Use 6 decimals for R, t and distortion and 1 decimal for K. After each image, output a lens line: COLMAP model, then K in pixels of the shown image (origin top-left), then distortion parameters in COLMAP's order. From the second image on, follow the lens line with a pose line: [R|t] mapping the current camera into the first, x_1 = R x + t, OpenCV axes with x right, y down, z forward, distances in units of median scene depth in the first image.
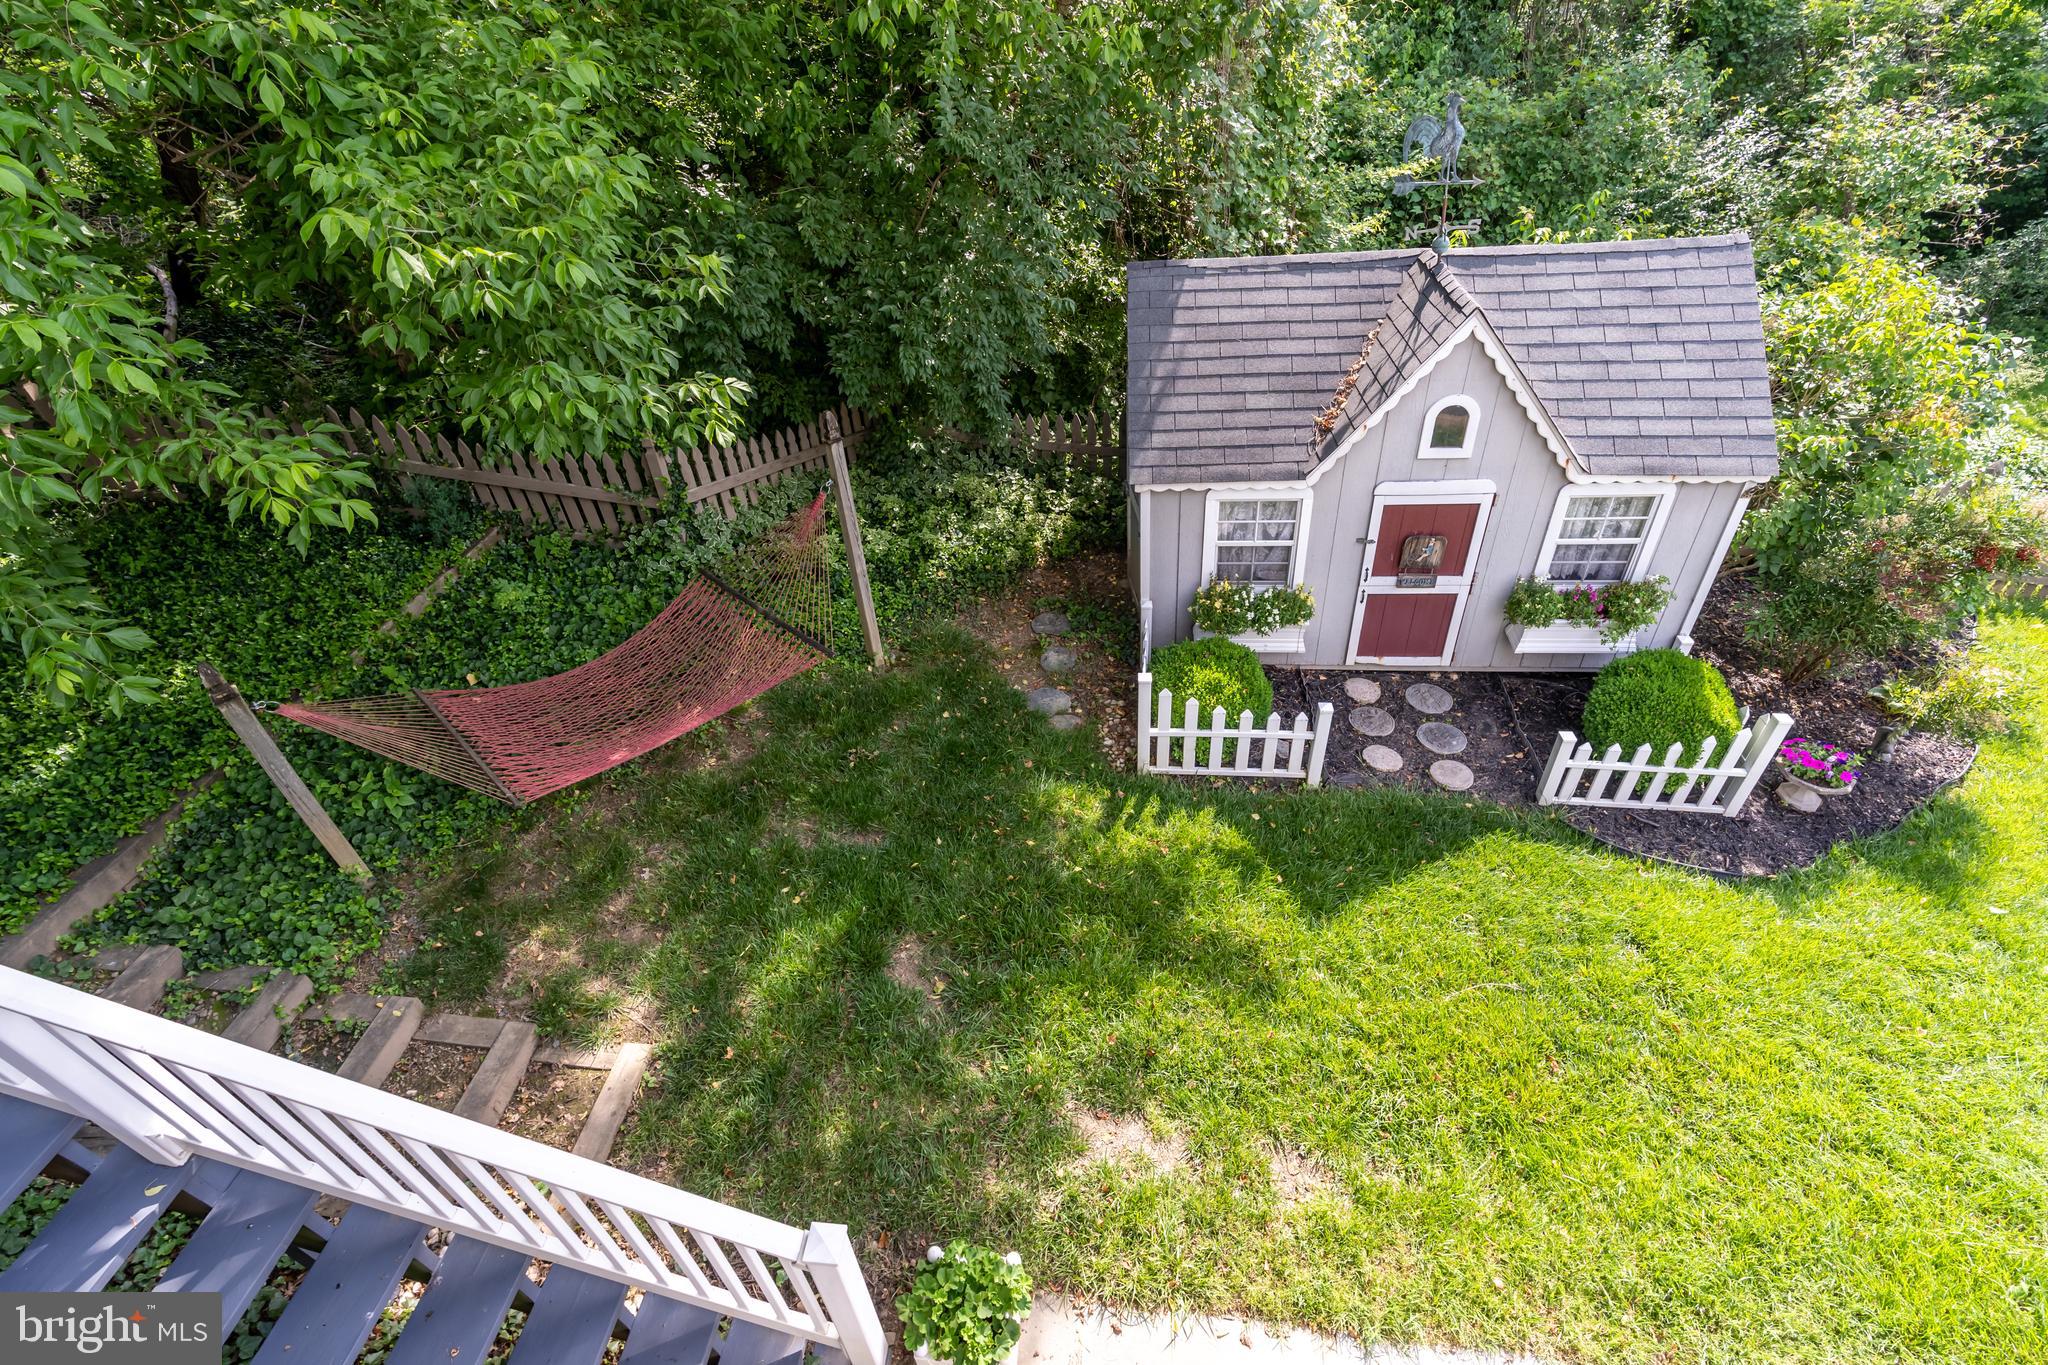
lens RADIAL K [[925.5, 0, 1032.3], [0, 925.5, 687.0], [0, 0, 1]] dist [-0.005659, 0.000299]
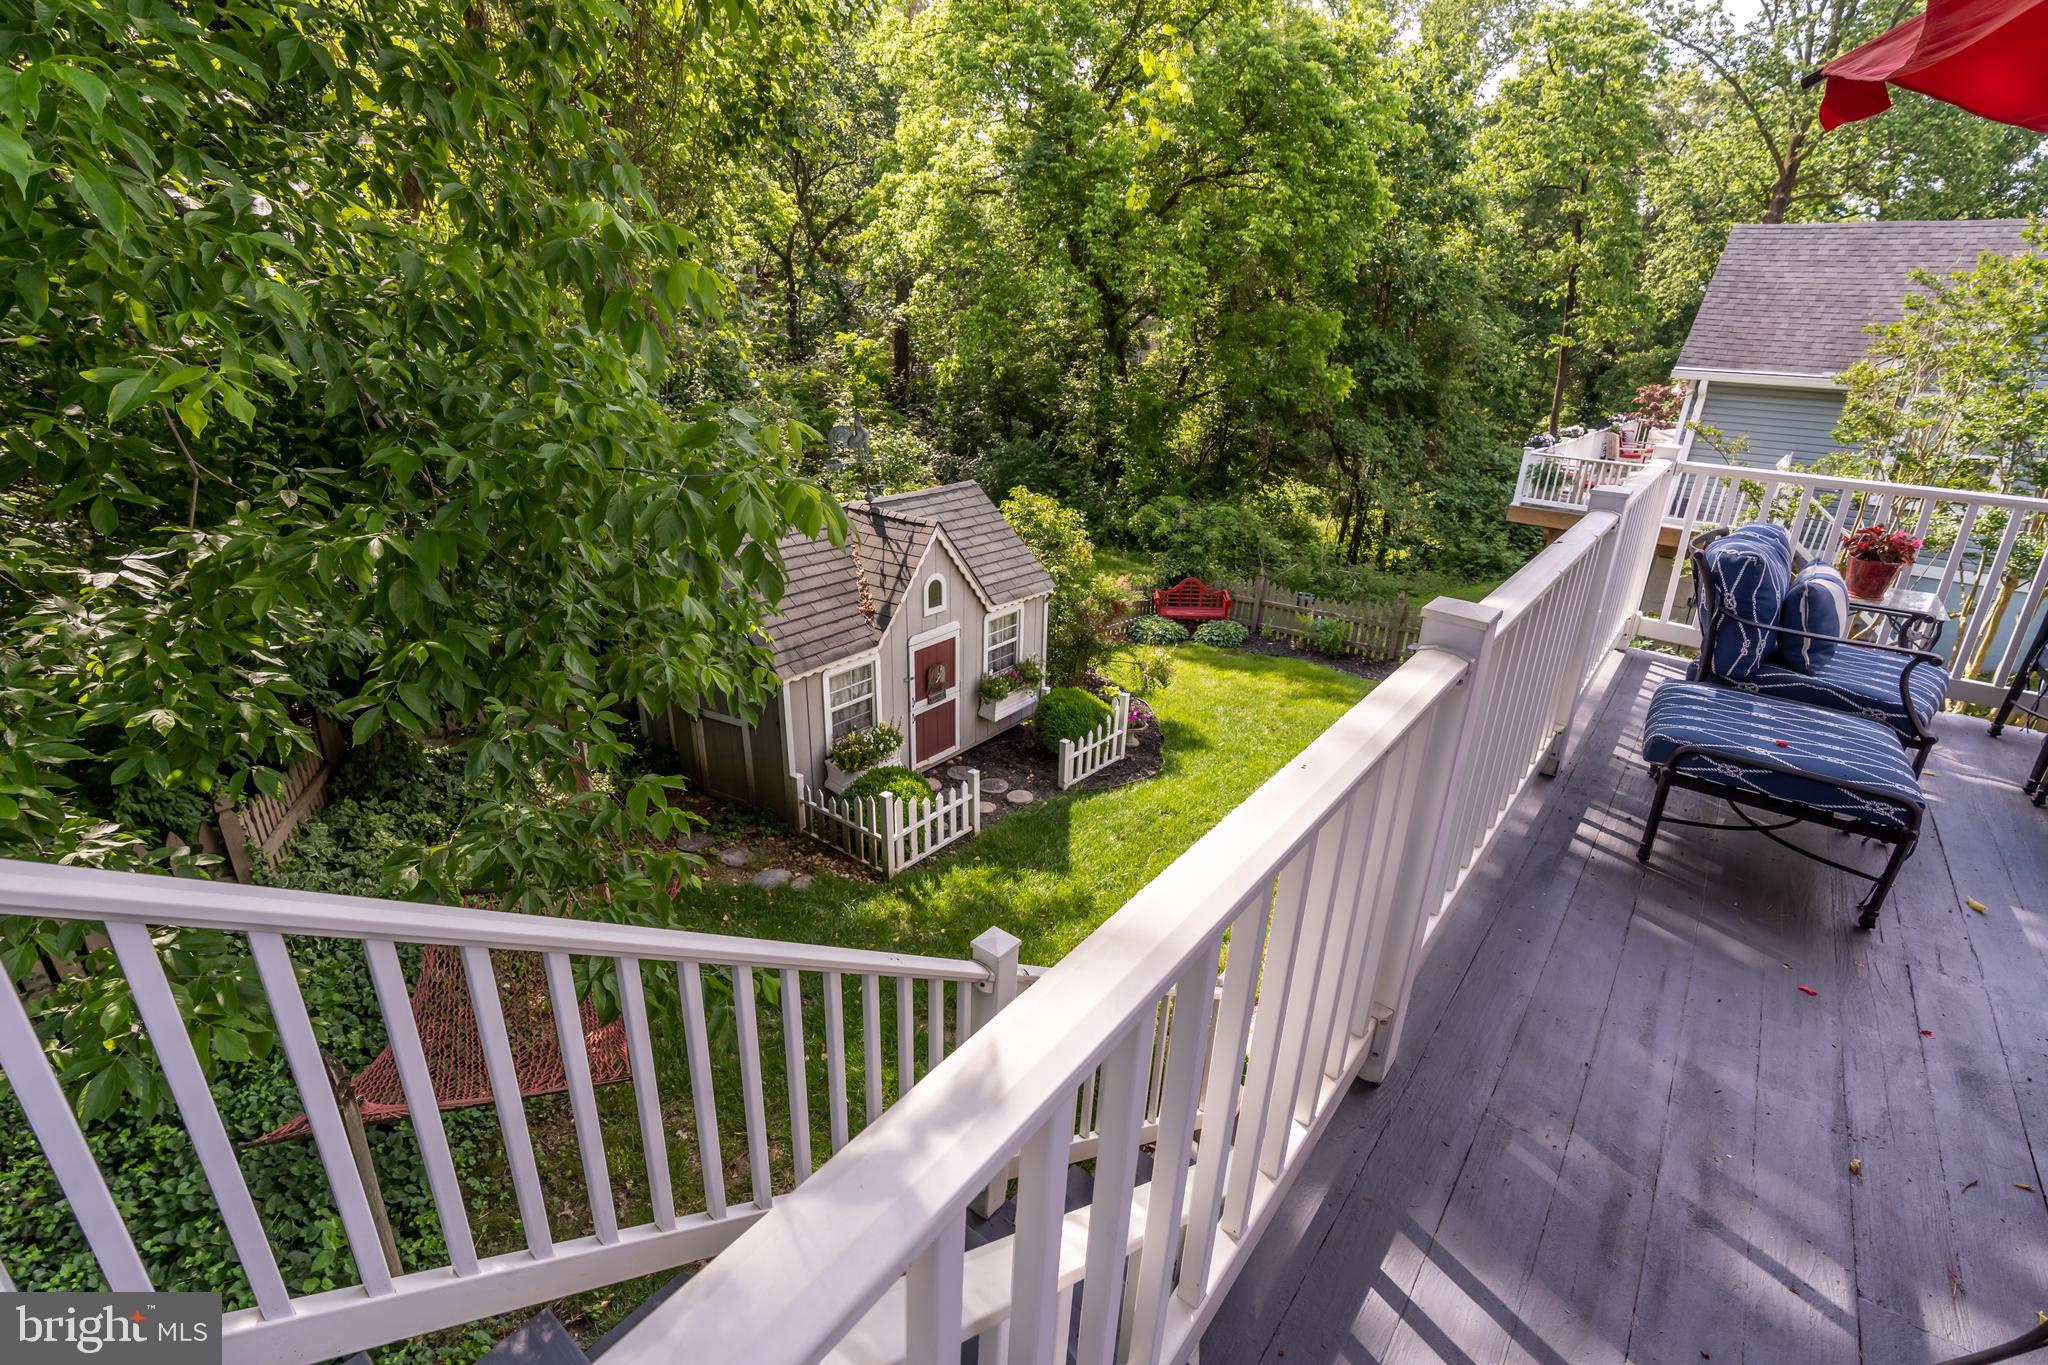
lens RADIAL K [[925.5, 0, 1032.3], [0, 925.5, 687.0], [0, 0, 1]] dist [-0.005659, 0.000299]
pose [[0.522242, -0.241074, 0.818014, -0.772436], [0.475756, 0.878433, -0.044855, 0.012639], [-0.707757, 0.412600, 0.573447, 0.024522]]
